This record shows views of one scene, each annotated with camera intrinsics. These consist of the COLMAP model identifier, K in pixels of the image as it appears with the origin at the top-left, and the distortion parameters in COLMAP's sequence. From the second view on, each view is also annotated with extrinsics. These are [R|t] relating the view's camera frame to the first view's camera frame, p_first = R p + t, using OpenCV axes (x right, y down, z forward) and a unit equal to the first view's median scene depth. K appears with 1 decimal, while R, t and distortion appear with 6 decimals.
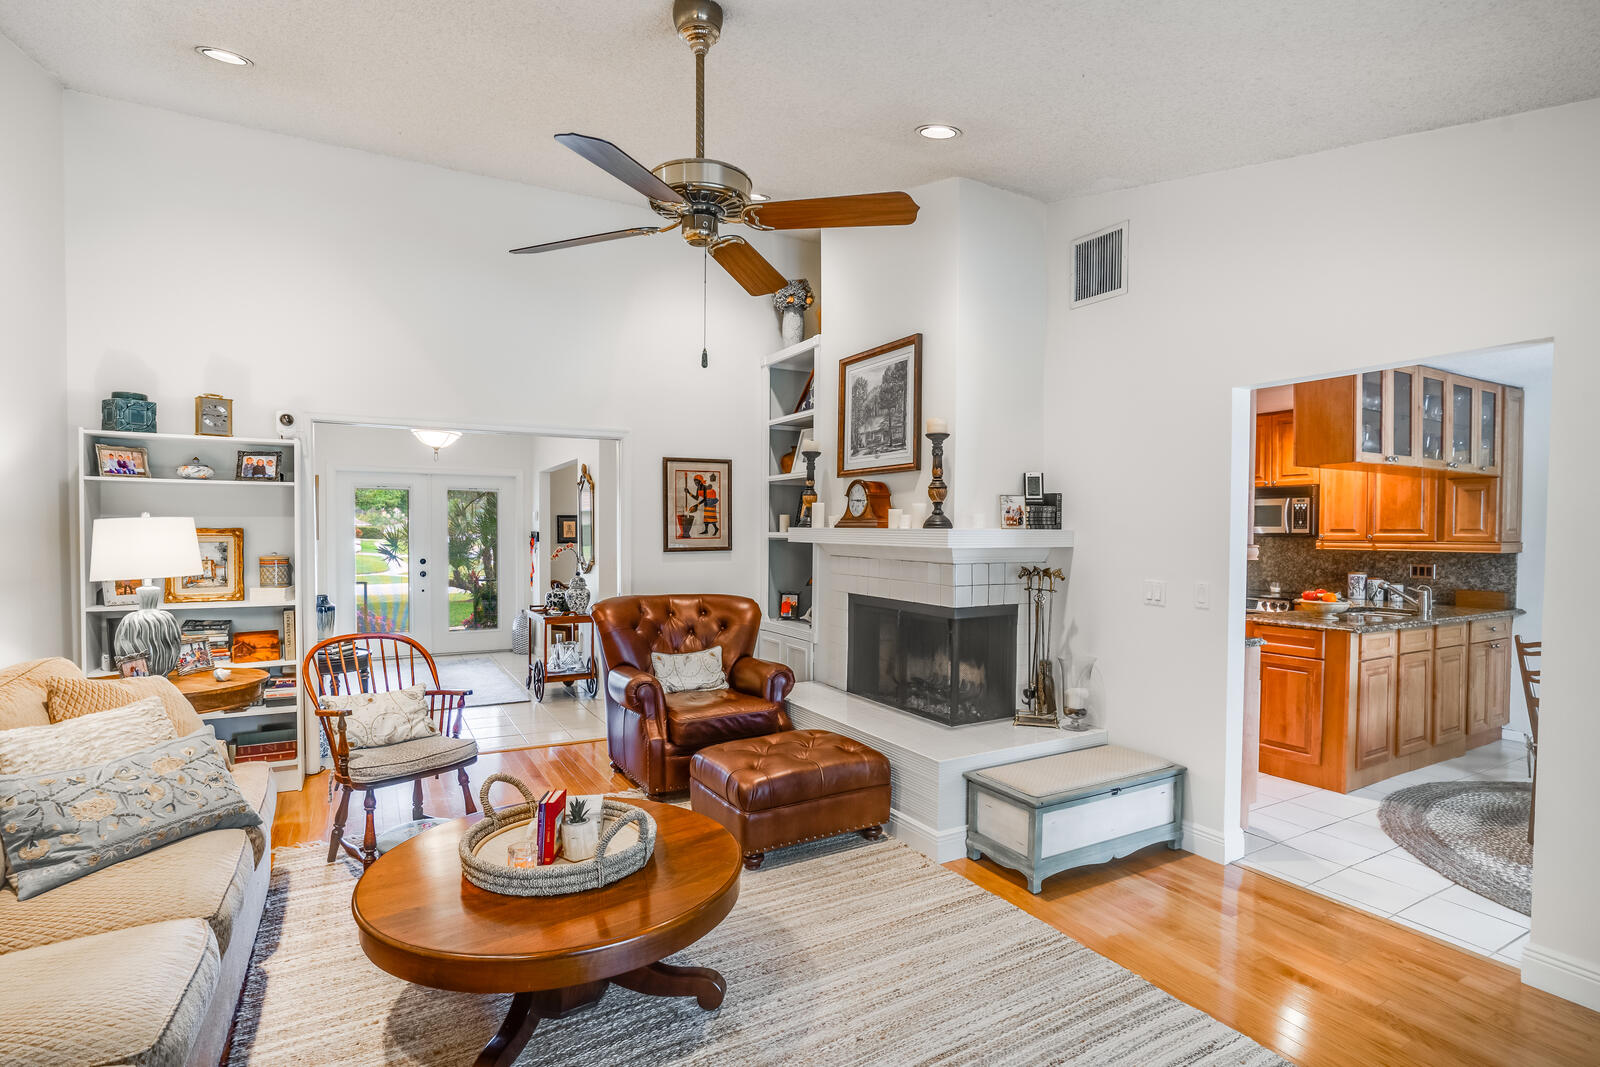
lens RADIAL K [[788.1, 0, 804.6], [0, 788.1, 545.0], [0, 0, 1]] dist [-0.000633, -0.000007]
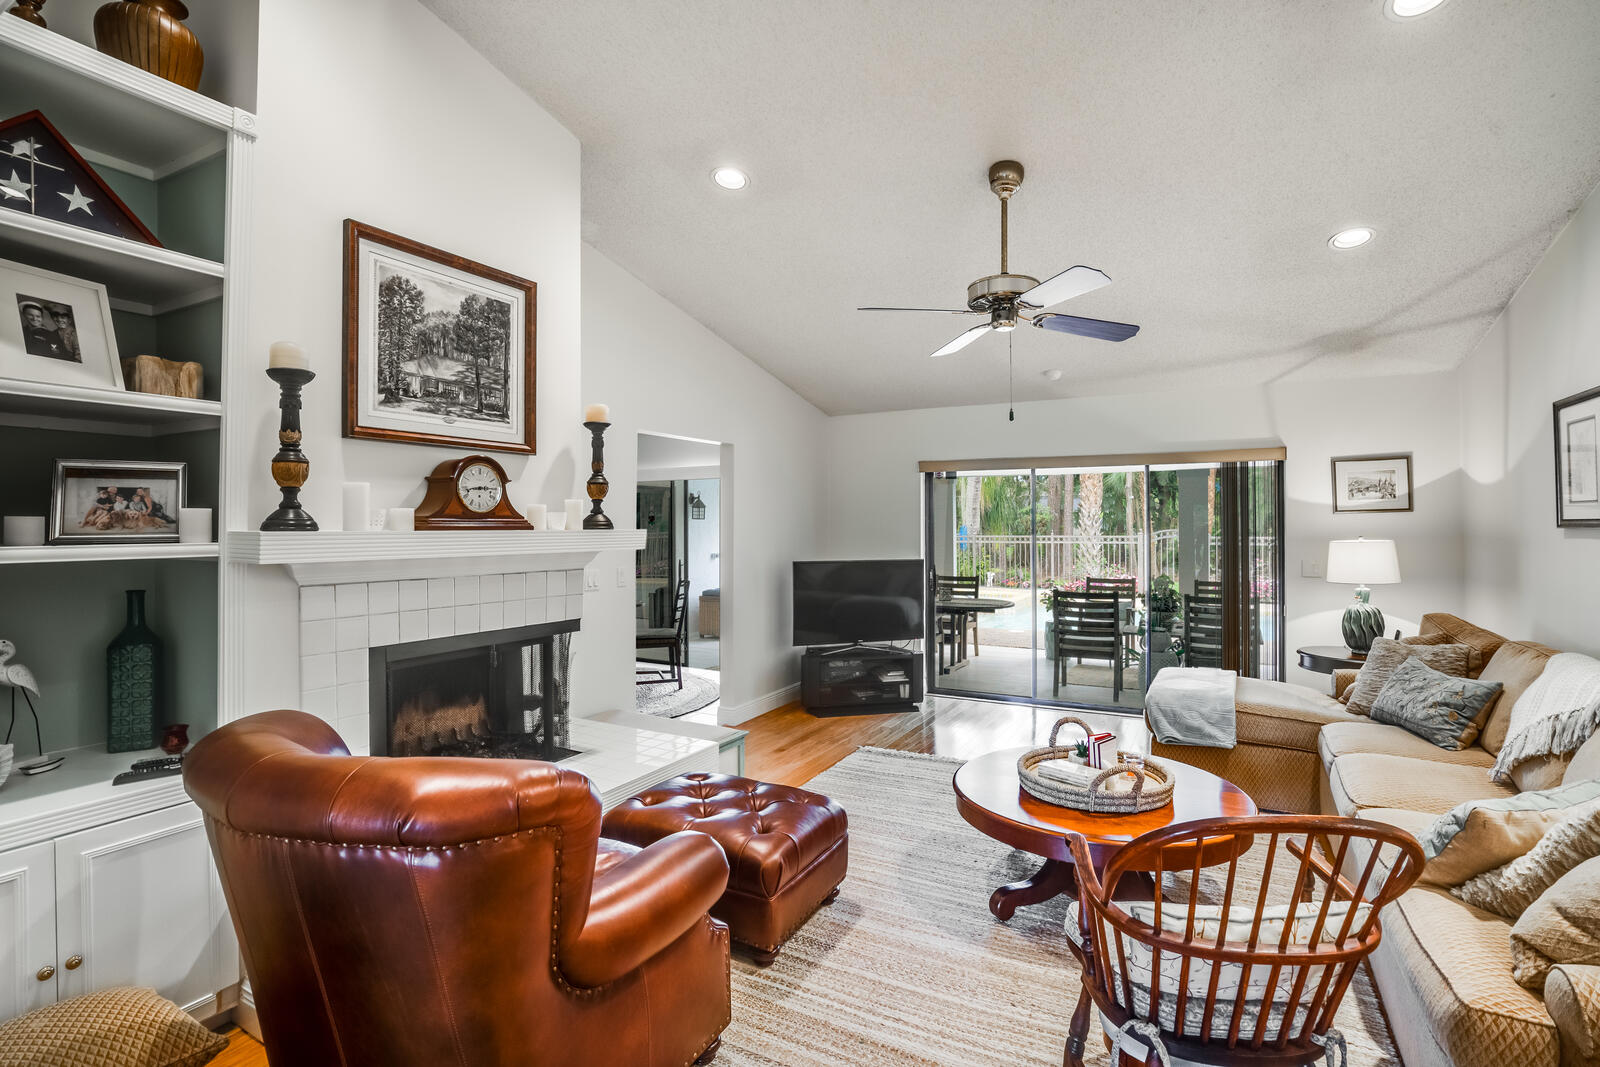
lens RADIAL K [[772.9, 0, 803.4], [0, 772.9, 520.4], [0, 0, 1]] dist [-0.001140, -0.000038]
pose [[-0.518743, 0.005395, 0.854913, -0.614771], [0.021712, 0.999741, 0.006865, -0.027992], [-0.854654, 0.022123, -0.518726, 1.101738]]
